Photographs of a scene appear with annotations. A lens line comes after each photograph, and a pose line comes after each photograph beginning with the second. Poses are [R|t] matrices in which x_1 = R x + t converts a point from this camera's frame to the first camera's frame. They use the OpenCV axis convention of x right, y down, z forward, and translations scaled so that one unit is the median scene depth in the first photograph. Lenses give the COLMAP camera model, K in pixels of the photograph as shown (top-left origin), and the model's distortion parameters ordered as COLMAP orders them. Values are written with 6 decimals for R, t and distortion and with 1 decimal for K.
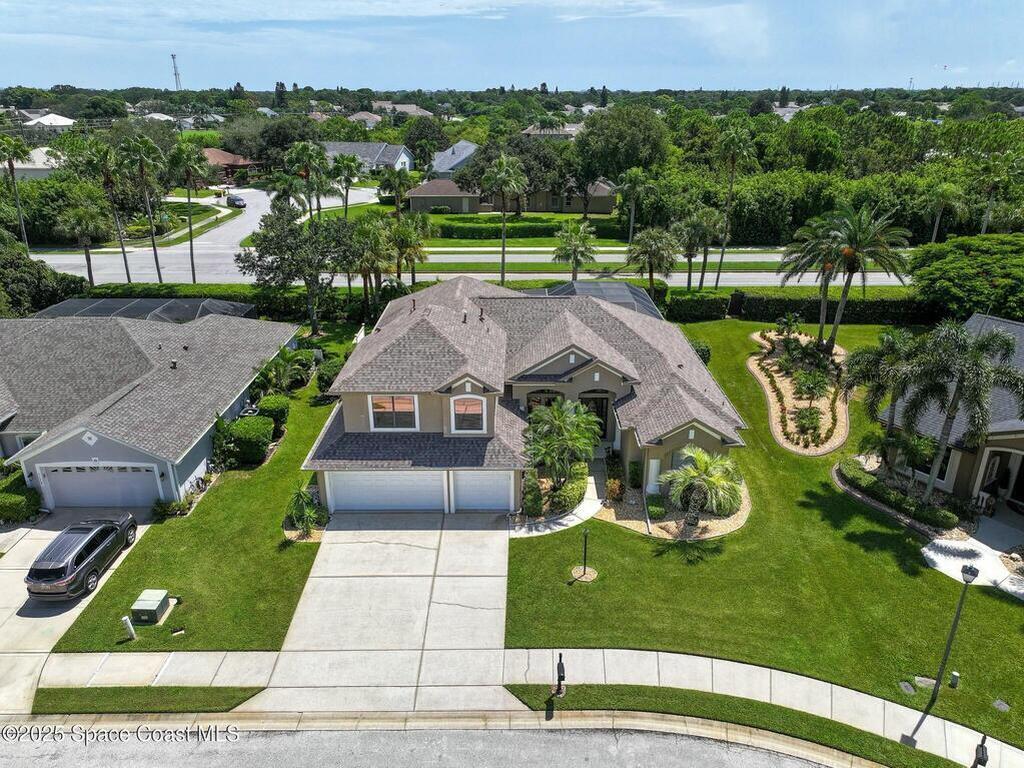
lens RADIAL K [[718.8, 0, 516.3], [0, 718.8, 384.8], [0, 0, 1]] dist [0.000568, 0.015581]
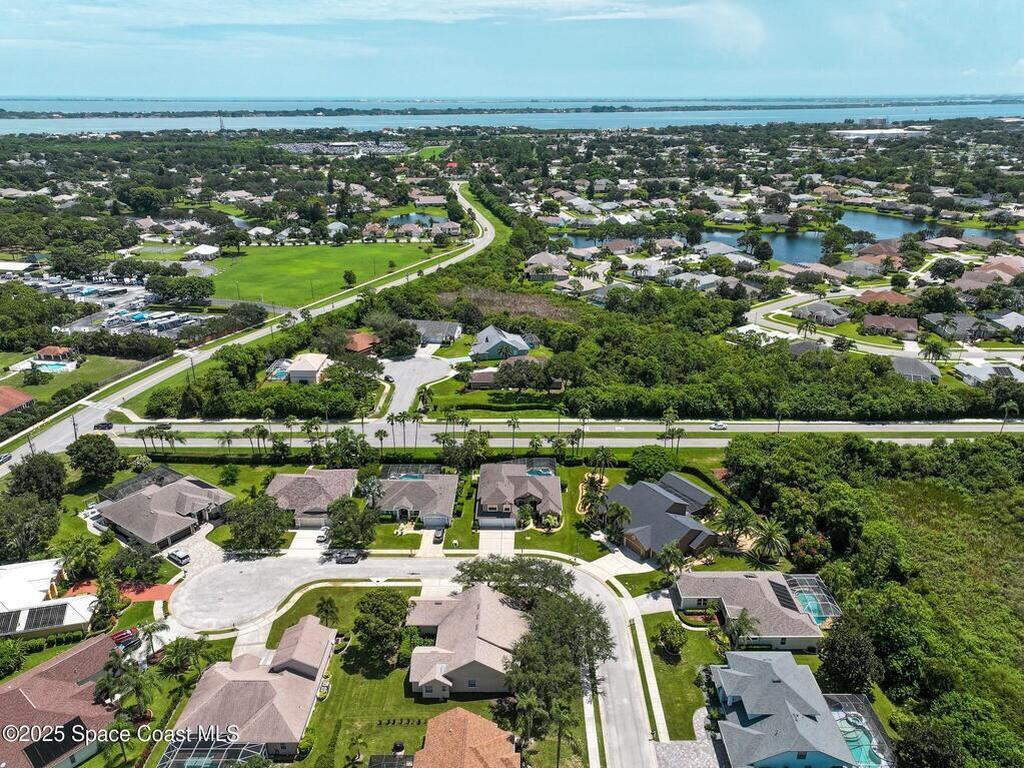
lens RADIAL K [[718.8, 0, 513.7], [0, 718.8, 385.6], [0, 0, 1]] dist [0.000568, 0.015581]
pose [[0.999906, 0.001357, -0.013656, 0.051634], [-0.001376, 0.999998, -0.001335, -0.846907], [0.013655, 0.001354, 0.999906, -4.244154]]
